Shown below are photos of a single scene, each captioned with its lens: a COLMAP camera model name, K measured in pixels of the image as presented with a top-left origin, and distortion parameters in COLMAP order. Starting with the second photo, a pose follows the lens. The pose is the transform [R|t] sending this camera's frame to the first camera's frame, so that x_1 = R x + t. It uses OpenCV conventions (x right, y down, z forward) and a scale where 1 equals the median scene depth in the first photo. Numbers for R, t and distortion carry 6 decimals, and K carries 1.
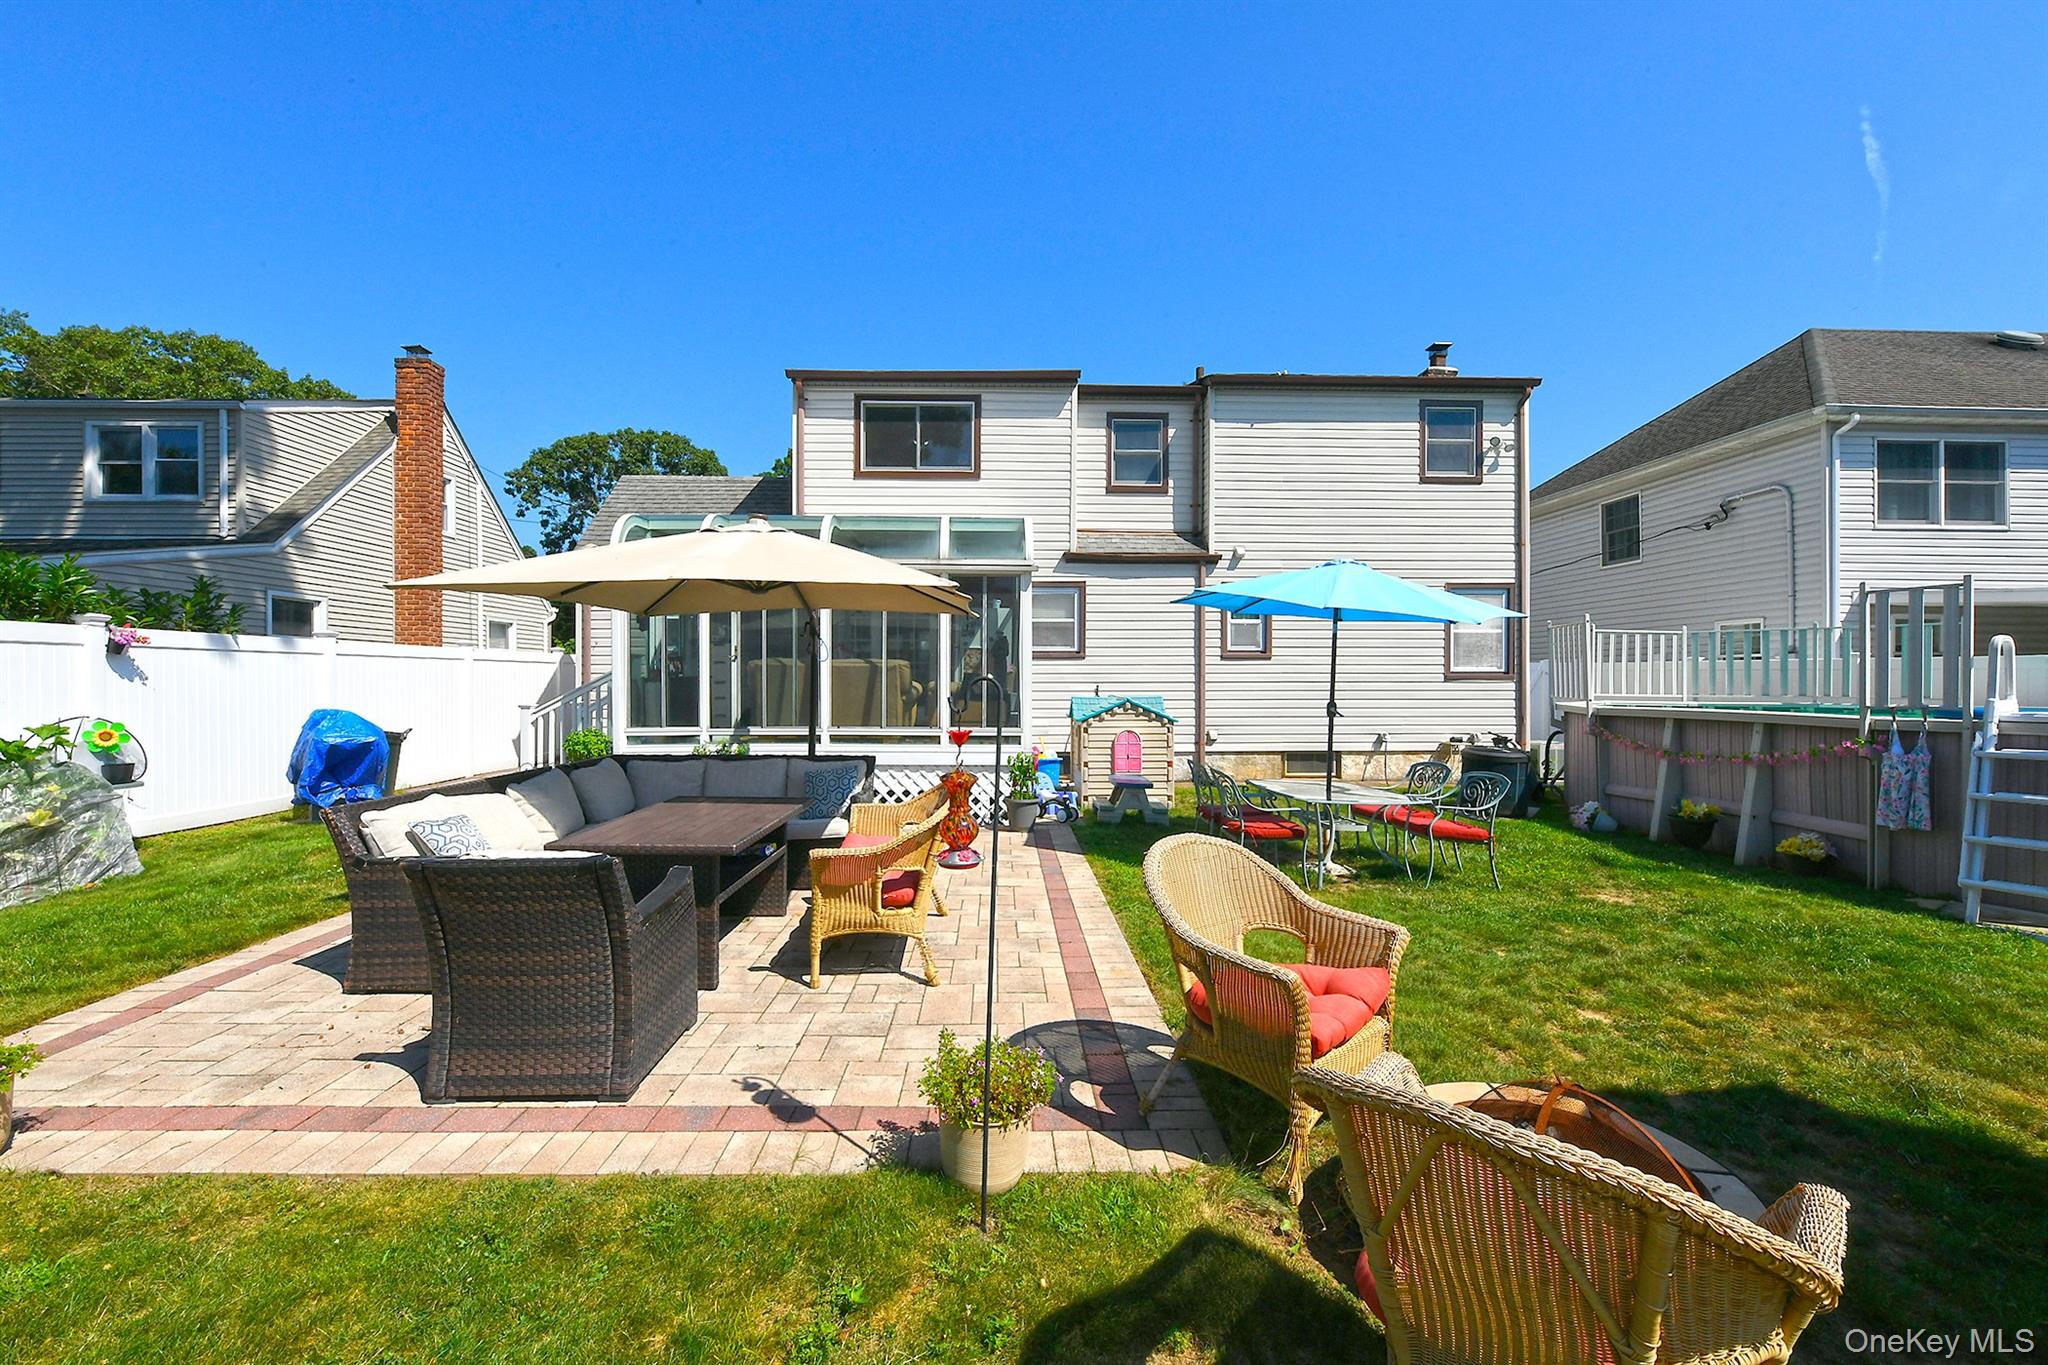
lens RADIAL K [[820.5, 0, 1020.3], [0, 820.5, 663.4], [0, 0, 1]] dist [-0.003514, 0.000021]
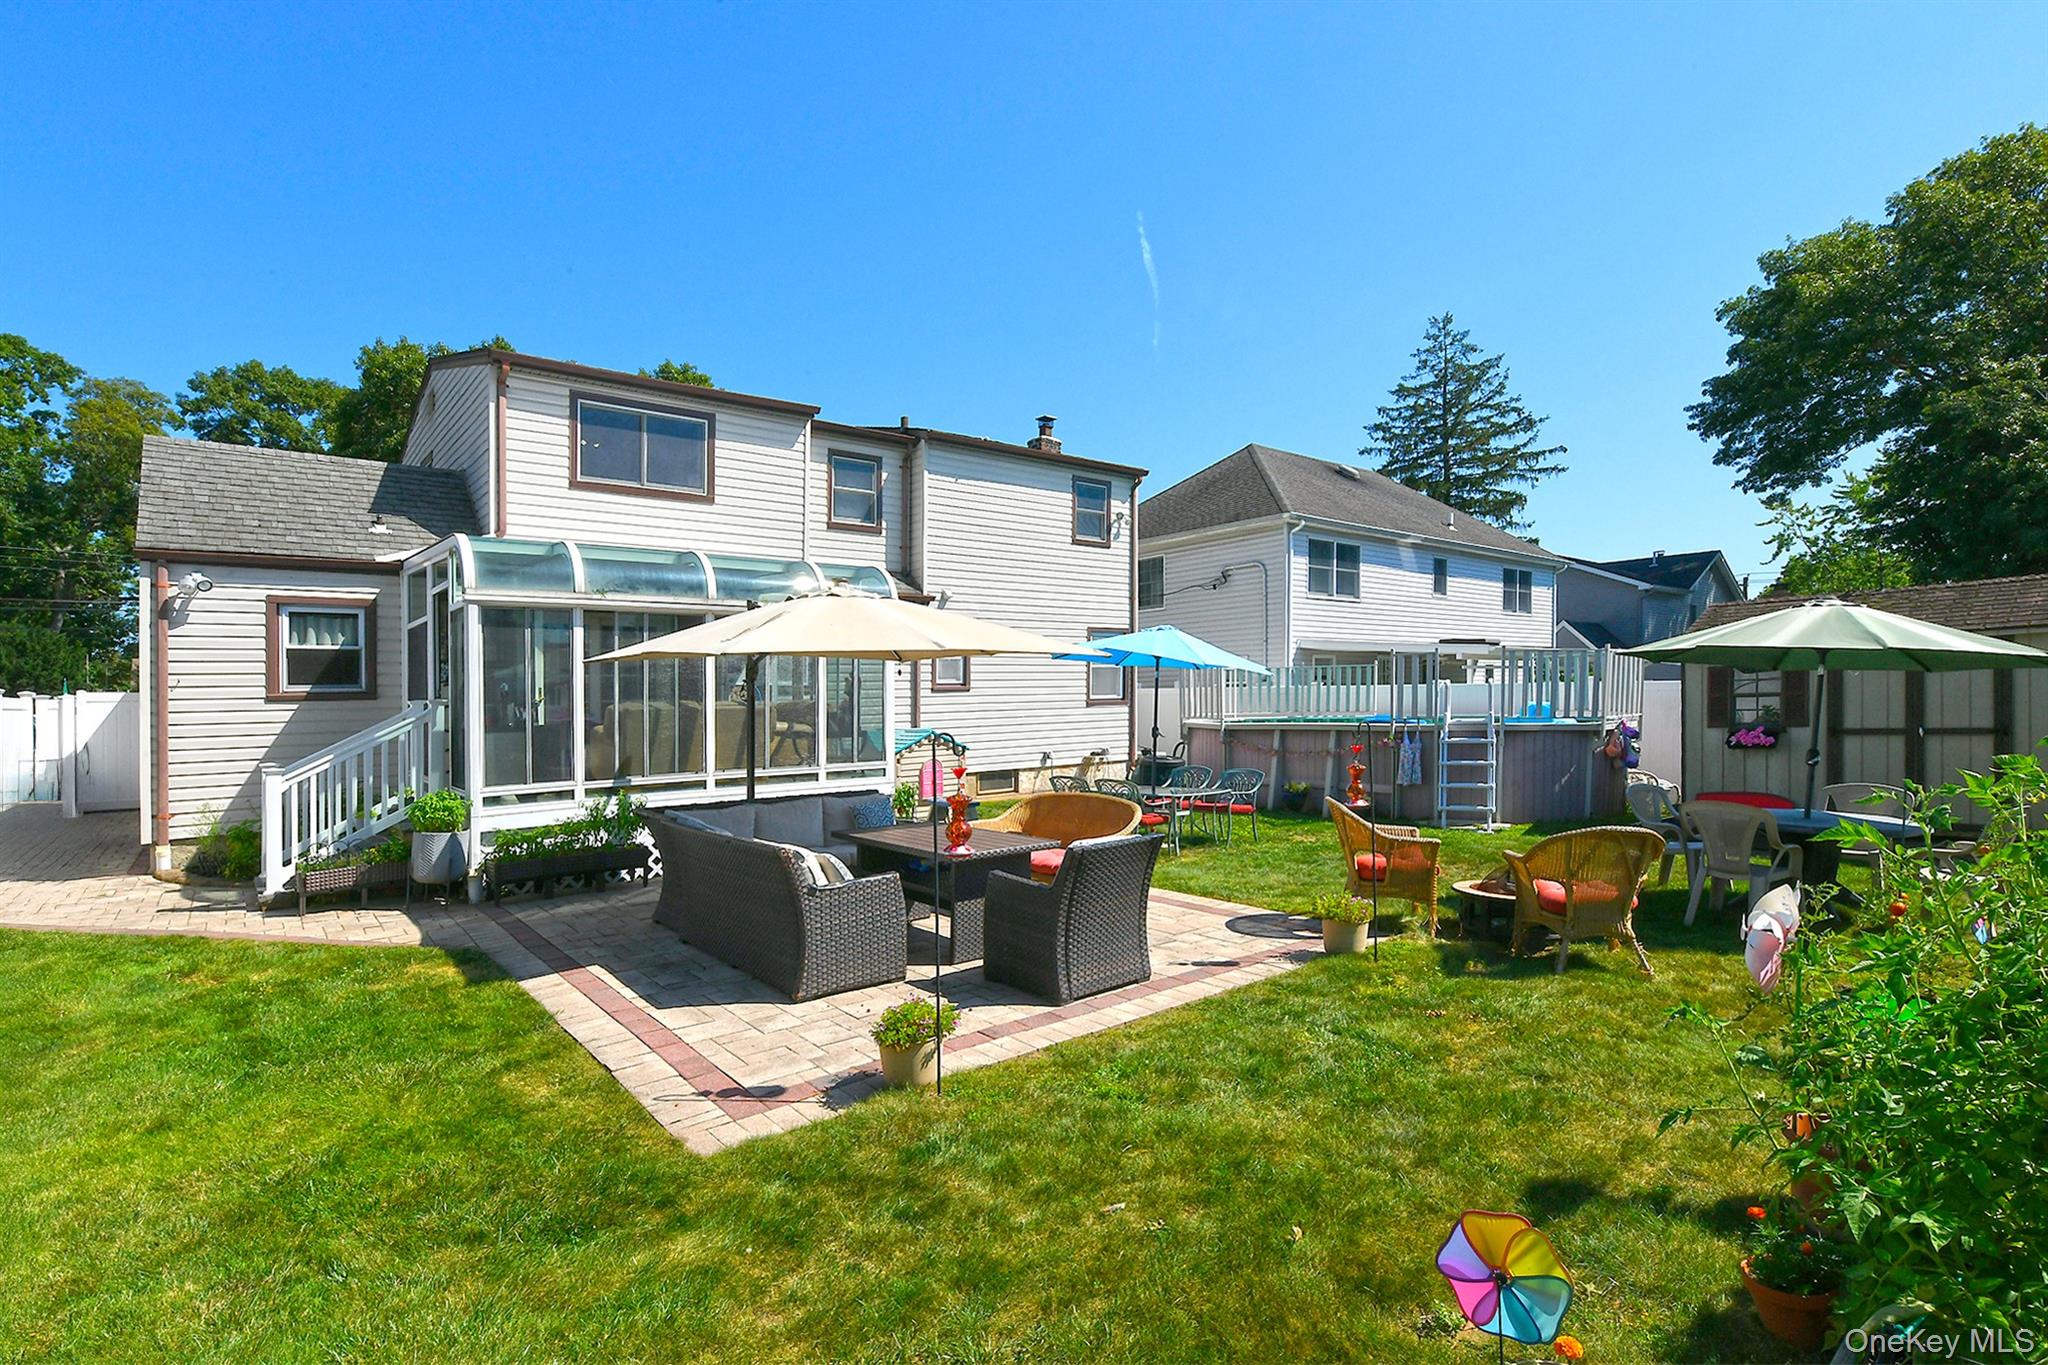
lens RADIAL K [[974.2, 0, 1015.9], [0, 974.2, 699.2], [0, 0, 1]] dist [0.004060, -0.000096]
pose [[0.791580, -0.023138, 0.610628, -0.463477], [0.018114, 0.999732, 0.014399, -0.012280], [-0.610797, -0.000337, 0.791787, -0.089197]]
